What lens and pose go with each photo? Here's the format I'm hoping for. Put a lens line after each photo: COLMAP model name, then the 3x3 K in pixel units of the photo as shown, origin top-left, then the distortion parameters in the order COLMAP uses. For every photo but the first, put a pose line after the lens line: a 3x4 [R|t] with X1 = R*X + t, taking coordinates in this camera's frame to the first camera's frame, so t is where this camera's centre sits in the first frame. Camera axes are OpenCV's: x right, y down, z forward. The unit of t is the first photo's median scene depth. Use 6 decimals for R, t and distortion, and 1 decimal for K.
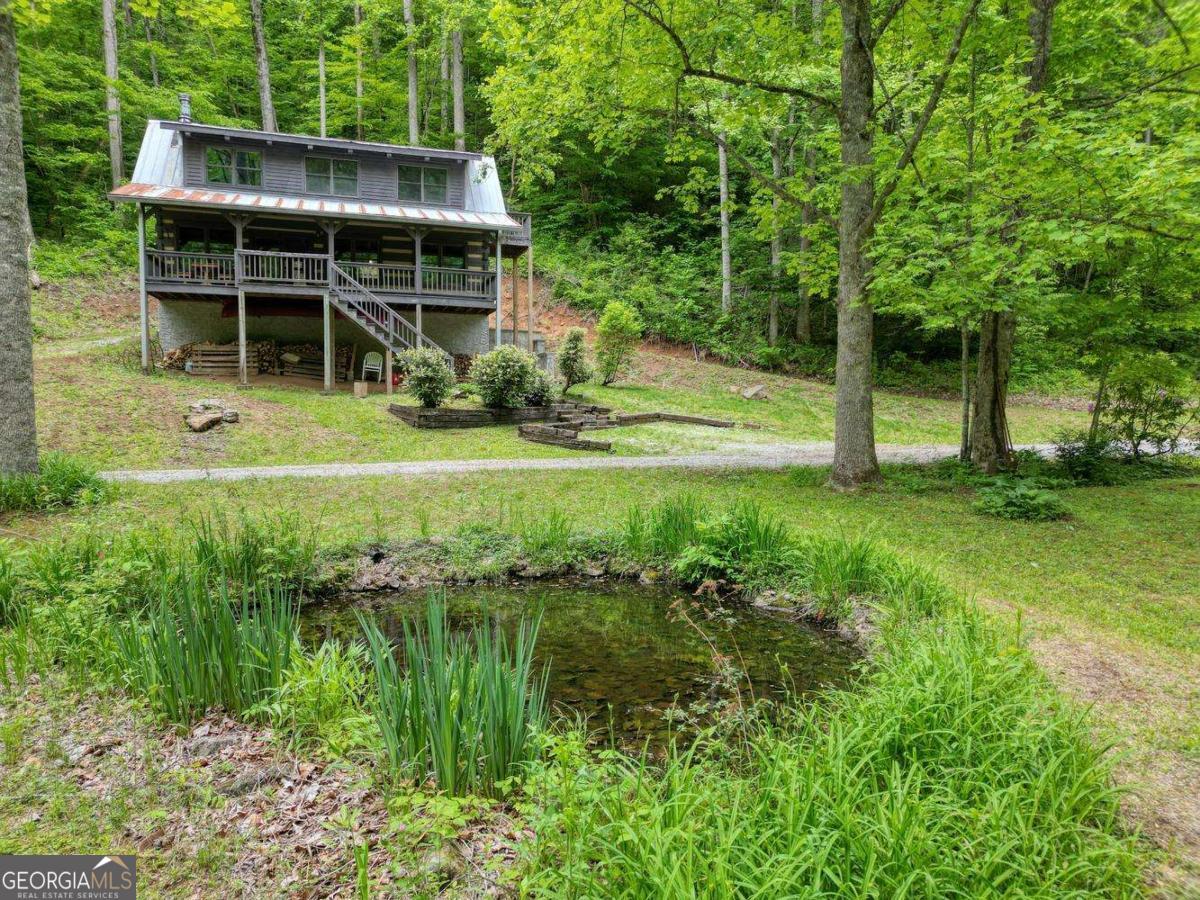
lens RADIAL K [[846.5, 0, 603.1], [0, 846.5, 450.3], [0, 0, 1]] dist [0.063792, -0.054527]
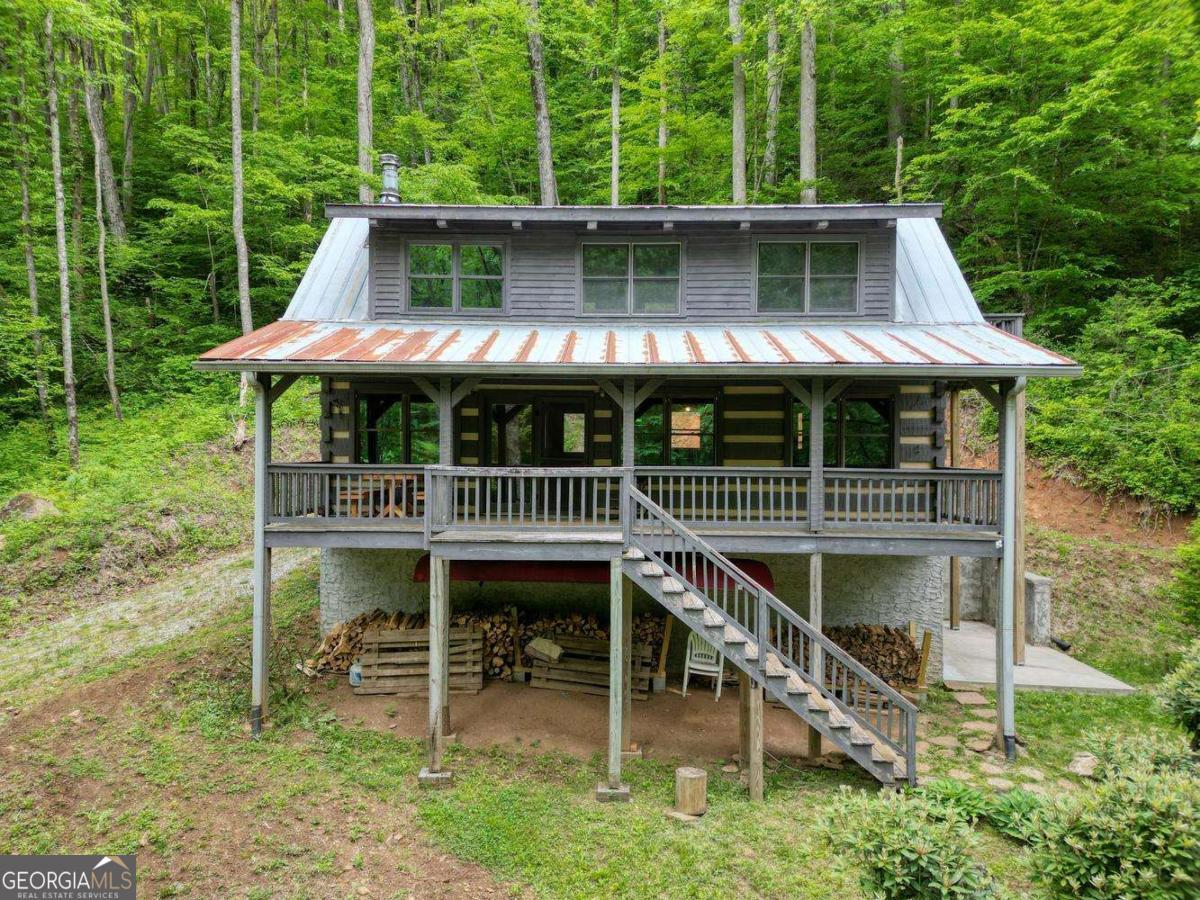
lens RADIAL K [[846.5, 0, 594.2], [0, 846.5, 447.6], [0, 0, 1]] dist [0.063792, -0.054527]
pose [[0.945419, -0.004385, -0.325827, -0.194081], [-0.017186, 0.997847, -0.063296, -0.209122], [0.325403, 0.065441, 0.943308, 0.585579]]
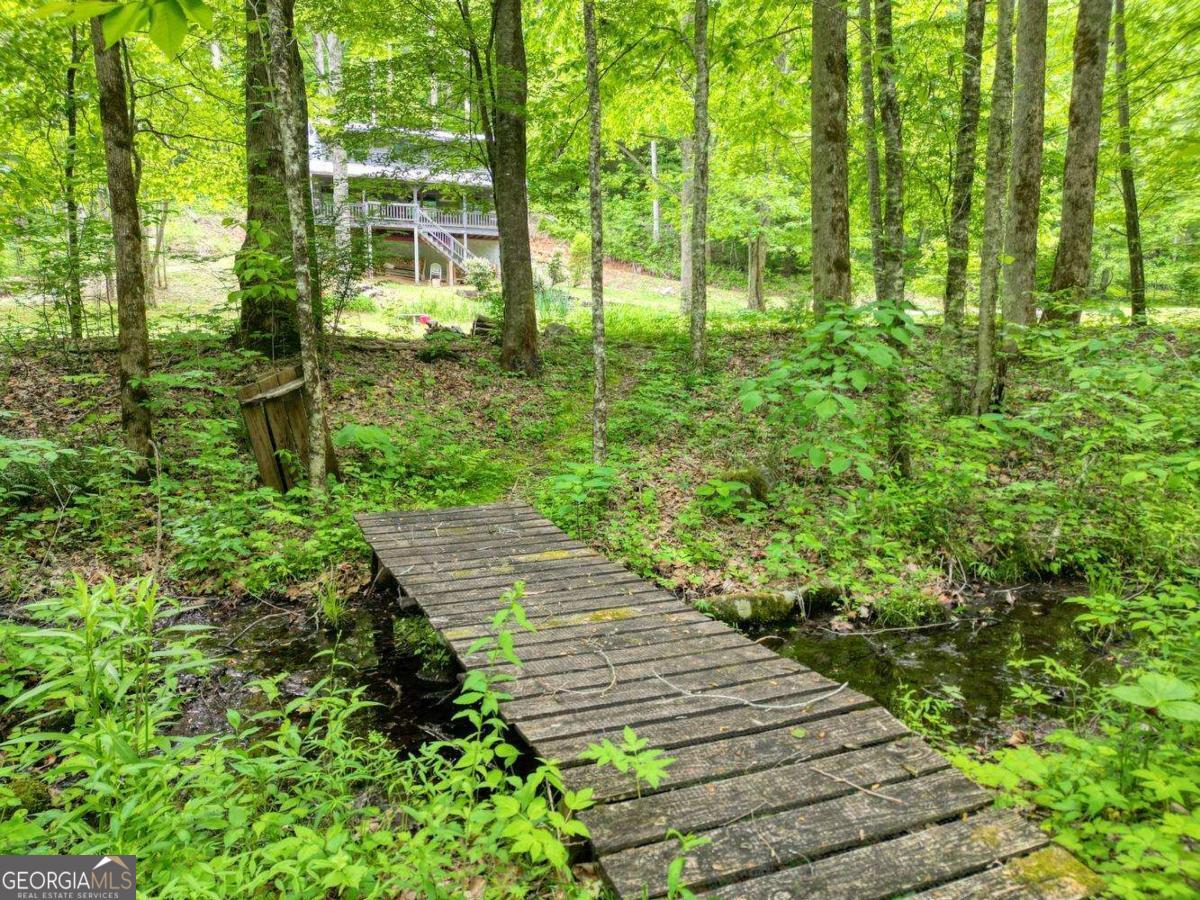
lens RADIAL K [[846.5, 0, 607.5], [0, 846.5, 451.9], [0, 0, 1]] dist [0.063792, -0.054527]
pose [[0.998970, -0.005771, 0.045011, -0.012171], [0.002364, 0.997153, 0.075369, 0.144917], [-0.045318, -0.075184, 0.996139, -0.792597]]
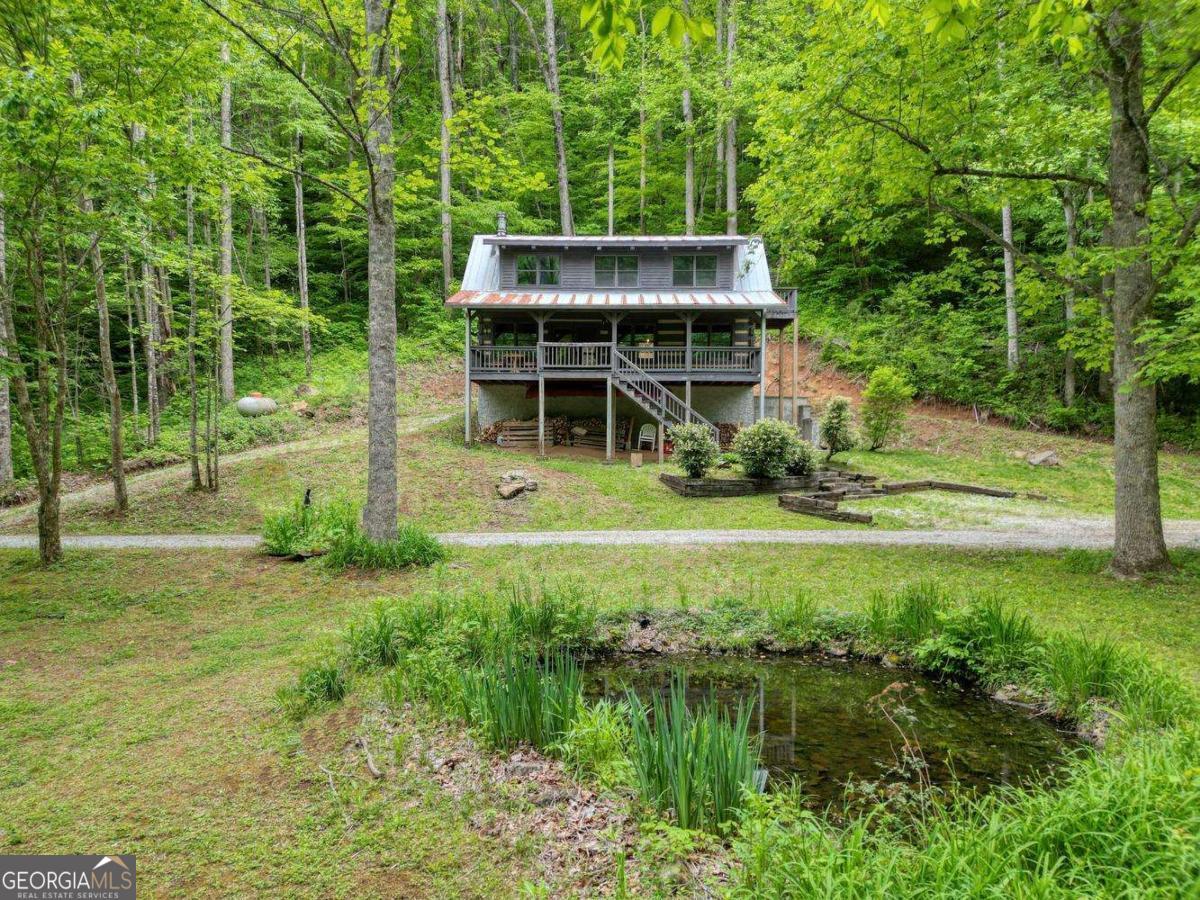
lens RADIAL K [[846.5, 0, 595.0], [0, 846.5, 444.6], [0, 0, 1]] dist [0.063792, -0.054527]
pose [[0.945962, -0.004918, -0.324239, 0.023457], [-0.016135, 0.997933, -0.062210, -0.021428], [0.323875, 0.064079, 0.943927, -0.066725]]
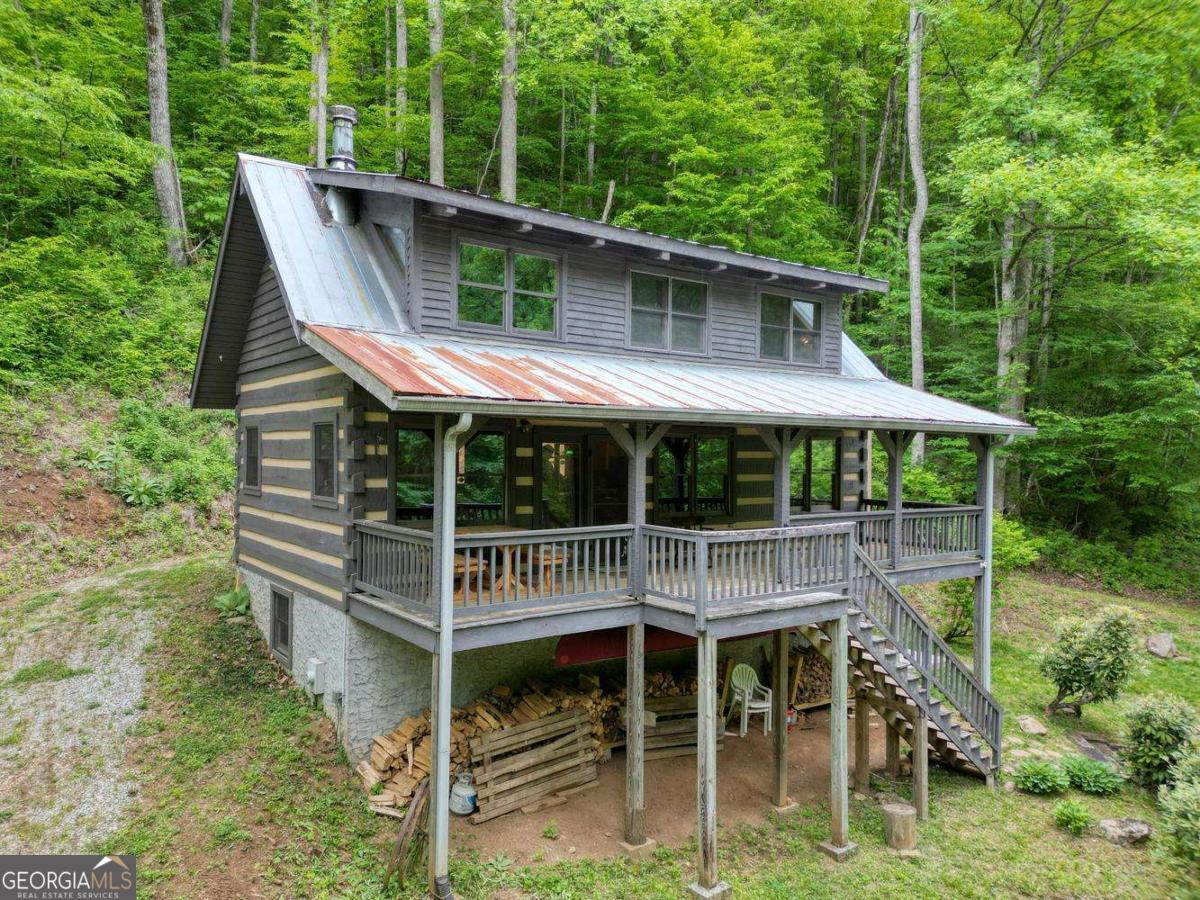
lens RADIAL K [[846.5, 0, 603.6], [0, 846.5, 446.6], [0, 0, 1]] dist [0.063792, -0.054527]
pose [[0.941823, 0.001016, 0.336108, -0.574693], [0.019137, 0.998211, -0.056642, -0.242540], [-0.335564, 0.059779, 0.940119, 0.628245]]
